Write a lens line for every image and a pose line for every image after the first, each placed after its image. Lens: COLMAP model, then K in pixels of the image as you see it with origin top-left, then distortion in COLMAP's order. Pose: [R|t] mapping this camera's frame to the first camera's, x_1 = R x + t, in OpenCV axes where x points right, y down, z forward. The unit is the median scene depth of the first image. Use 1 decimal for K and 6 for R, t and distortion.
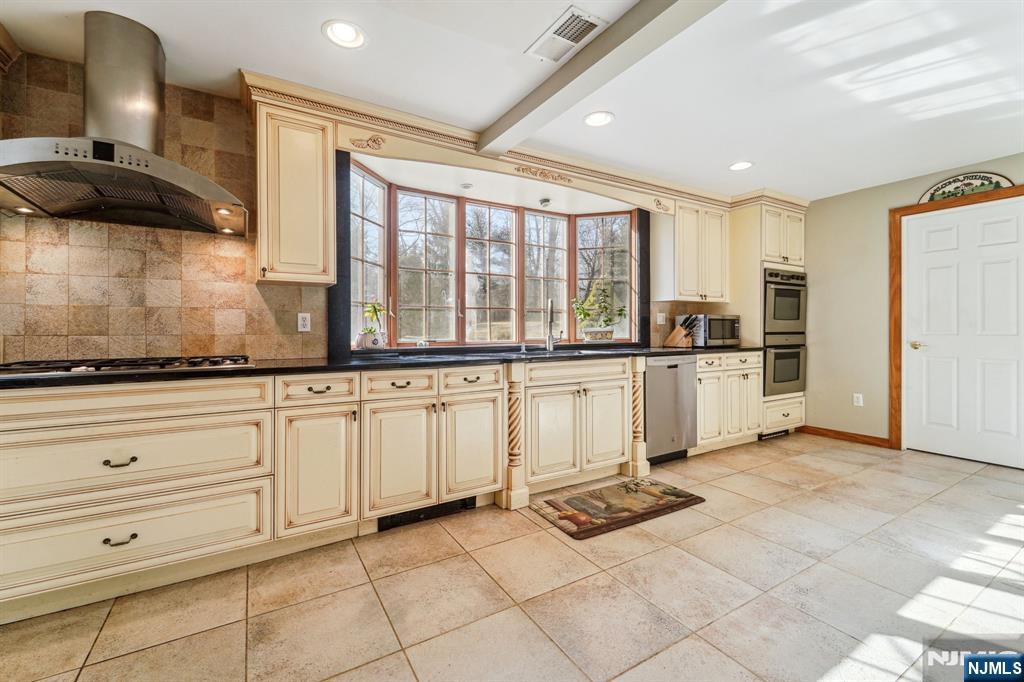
lens RADIAL K [[432.8, 0, 508.4], [0, 432.8, 331.7], [0, 0, 1]] dist [0.002510, 0.000119]
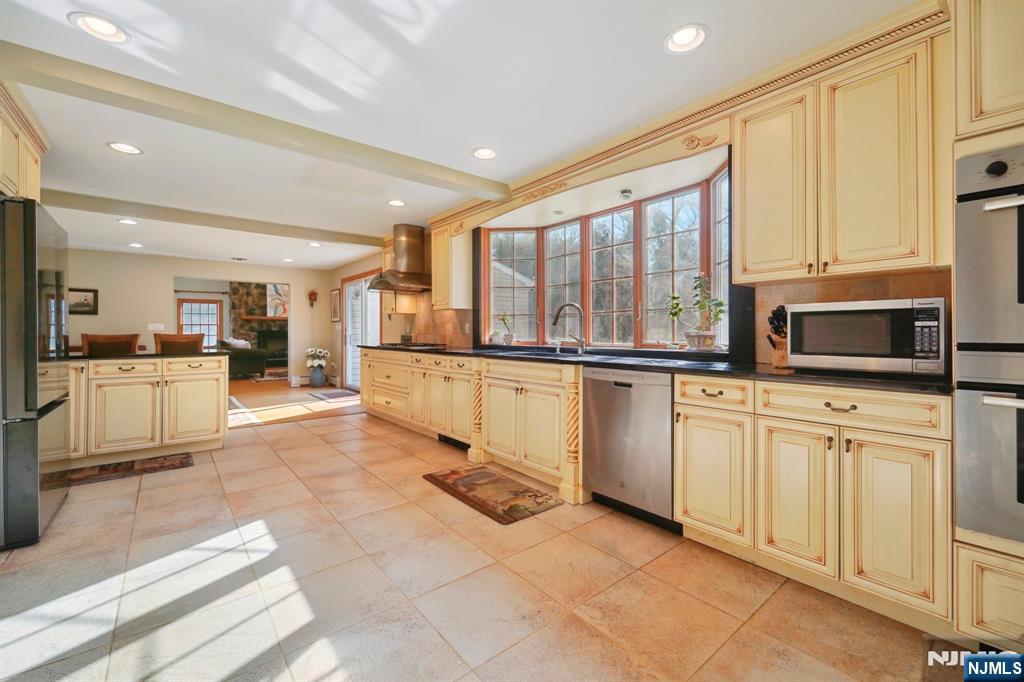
lens RADIAL K [[432.8, 0, 512.4], [0, 432.8, 333.0], [0, 0, 1]] dist [0.002510, 0.000119]
pose [[0.132472, -0.003429, -0.991181, 1.337698], [-0.015387, 0.999866, -0.005516, 0.003065], [0.991067, 0.015982, 0.132402, 0.894961]]
